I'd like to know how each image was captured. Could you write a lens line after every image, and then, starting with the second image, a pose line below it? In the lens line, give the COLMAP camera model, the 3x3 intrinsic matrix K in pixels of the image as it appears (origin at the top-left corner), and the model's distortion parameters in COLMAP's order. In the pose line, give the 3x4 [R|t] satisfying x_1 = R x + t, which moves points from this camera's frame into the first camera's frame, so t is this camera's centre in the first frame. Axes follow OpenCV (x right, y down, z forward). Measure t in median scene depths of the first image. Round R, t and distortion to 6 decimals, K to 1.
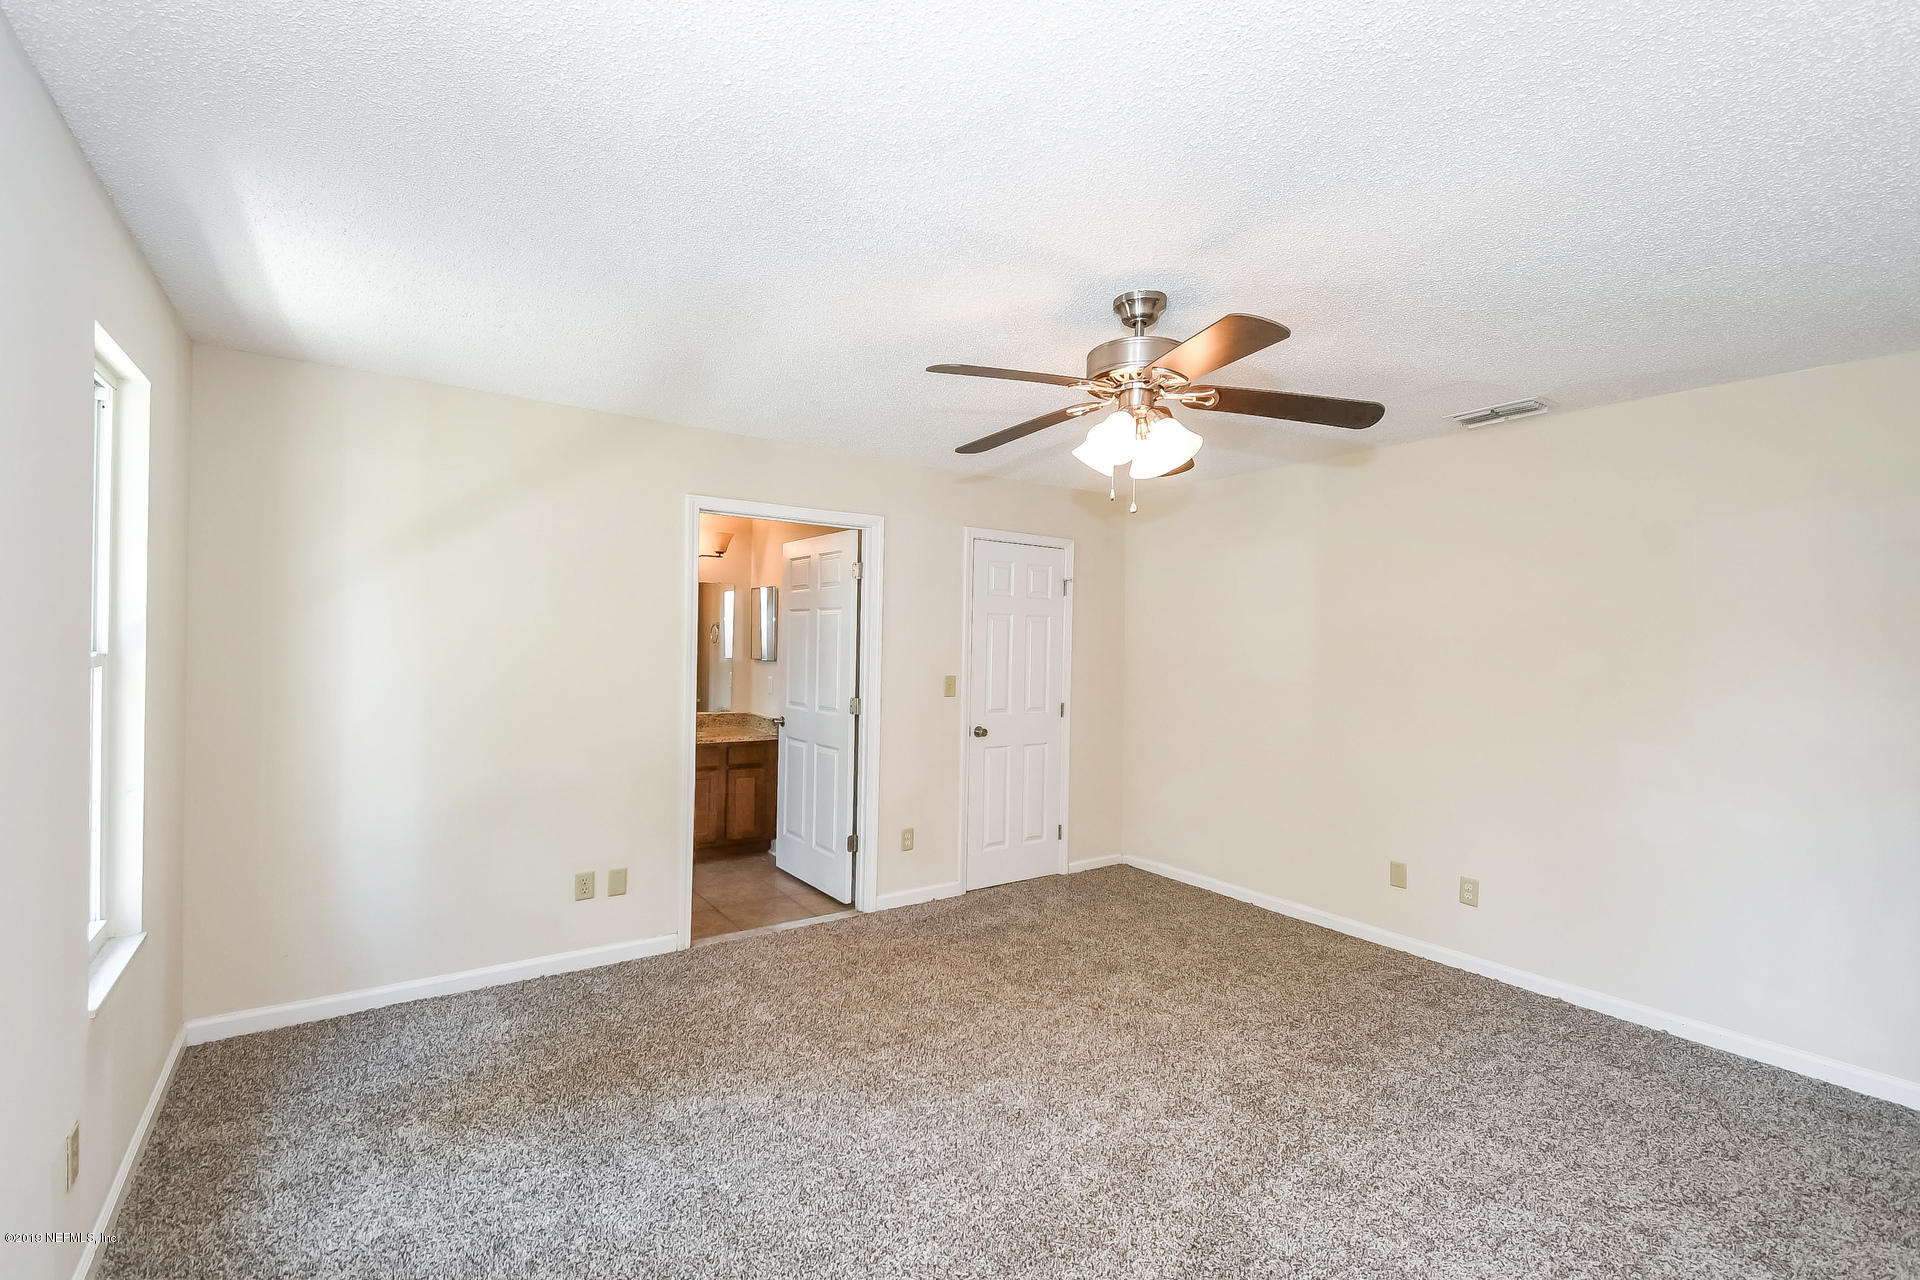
lens RADIAL K [[851.6, 0, 960.0], [0, 851.6, 640.0], [0, 0, 1]] dist [0.039715, -0.027957]
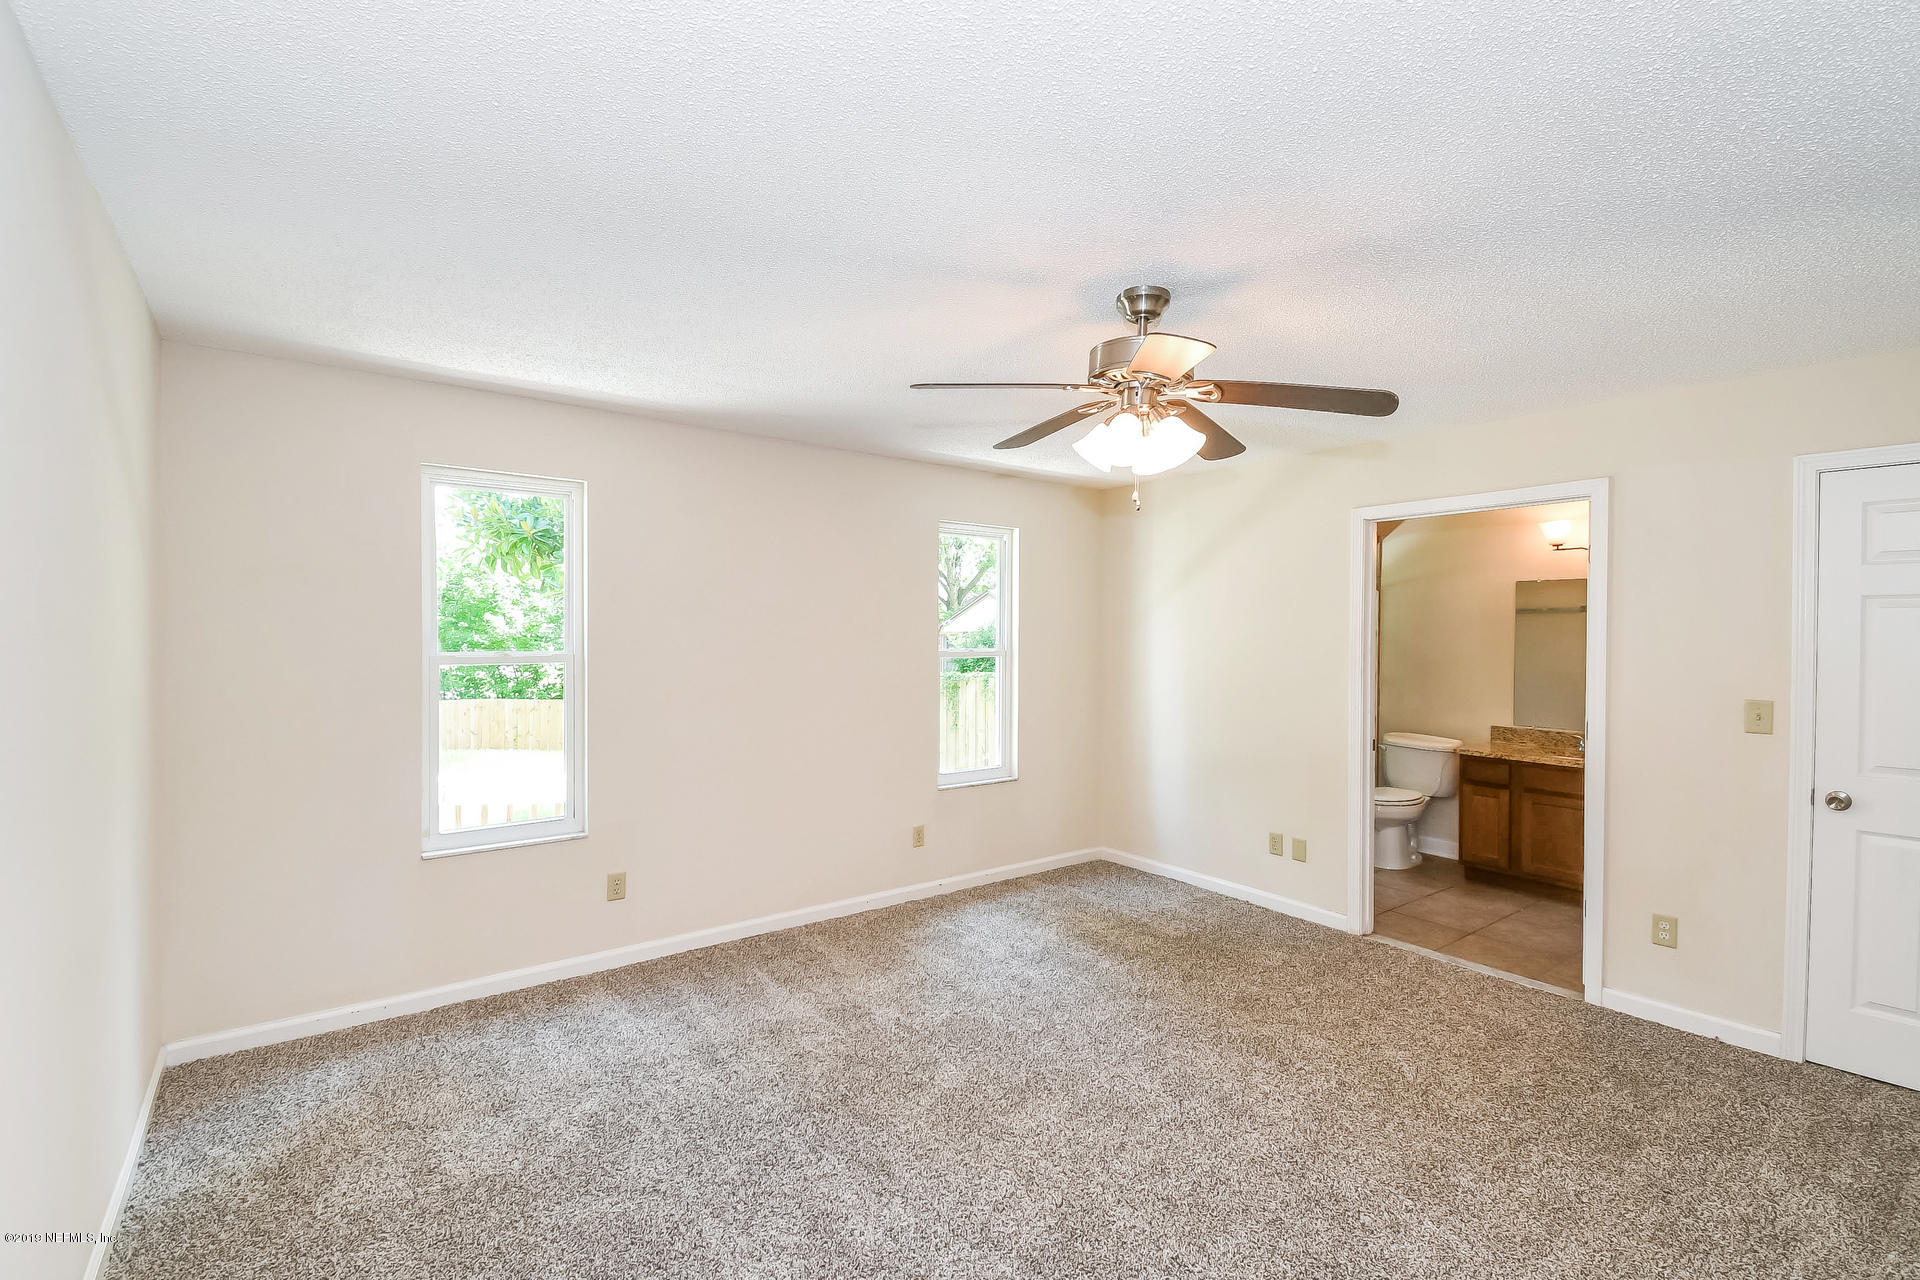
lens RADIAL K [[851.6, 0, 960.0], [0, 851.6, 640.0], [0, 0, 1]] dist [0.039715, -0.027957]
pose [[0.026872, -0.017403, -0.999487, 0.773526], [-0.013636, 0.999749, -0.017775, 0.021943], [0.999546, 0.014107, 0.026628, 0.501505]]
